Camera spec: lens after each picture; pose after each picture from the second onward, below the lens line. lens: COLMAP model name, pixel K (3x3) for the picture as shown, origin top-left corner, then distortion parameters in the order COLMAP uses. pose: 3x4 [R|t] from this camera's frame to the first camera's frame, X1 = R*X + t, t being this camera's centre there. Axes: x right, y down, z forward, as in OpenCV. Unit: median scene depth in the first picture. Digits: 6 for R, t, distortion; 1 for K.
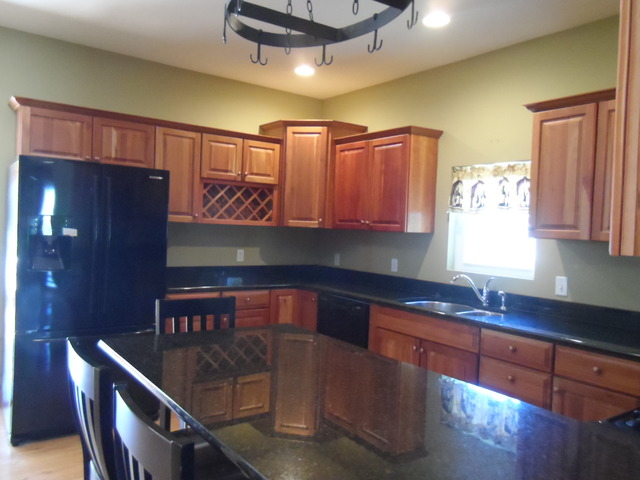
lens RADIAL K [[523.0, 0, 320.0], [0, 523.0, 241.8], [0, 0, 1]] dist [0.009148, -0.002644]
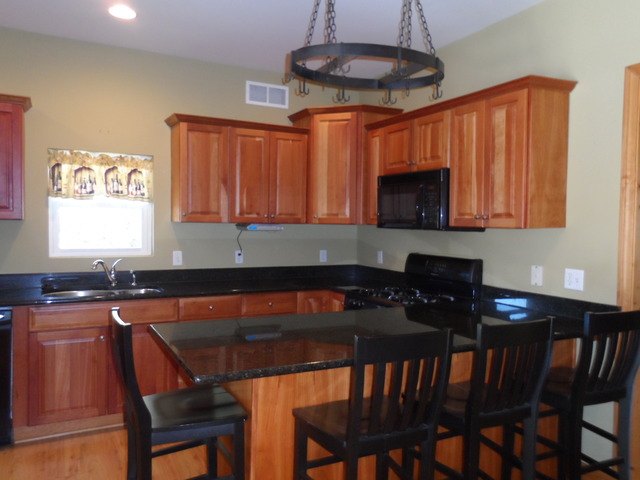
lens RADIAL K [[523.0, 0, 316.7], [0, 523.0, 240.8], [0, 0, 1]] dist [0.009148, -0.002644]
pose [[0.149804, -0.070546, 0.986196, -0.681946], [0.018889, 0.997473, 0.068483, -0.036243], [-0.988535, 0.008369, 0.150758, 0.423486]]
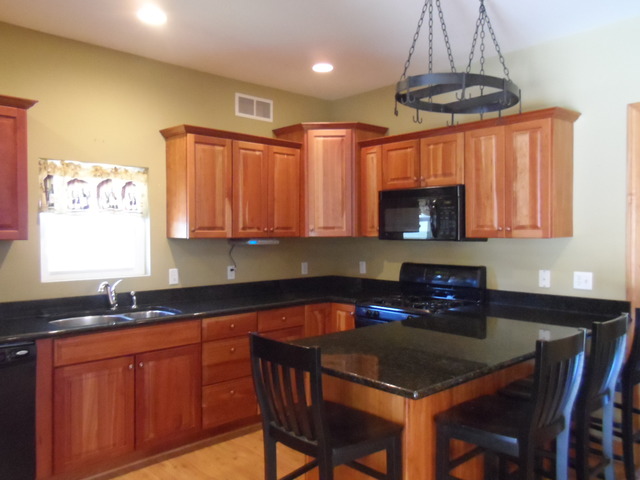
lens RADIAL K [[523.0, 0, 319.7], [0, 523.0, 239.0], [0, 0, 1]] dist [0.009148, -0.002644]
pose [[-0.131055, -0.049017, 0.990163, -0.704376], [0.026499, 0.998247, 0.052925, -0.051855], [-0.991021, 0.033175, -0.129526, 0.742224]]
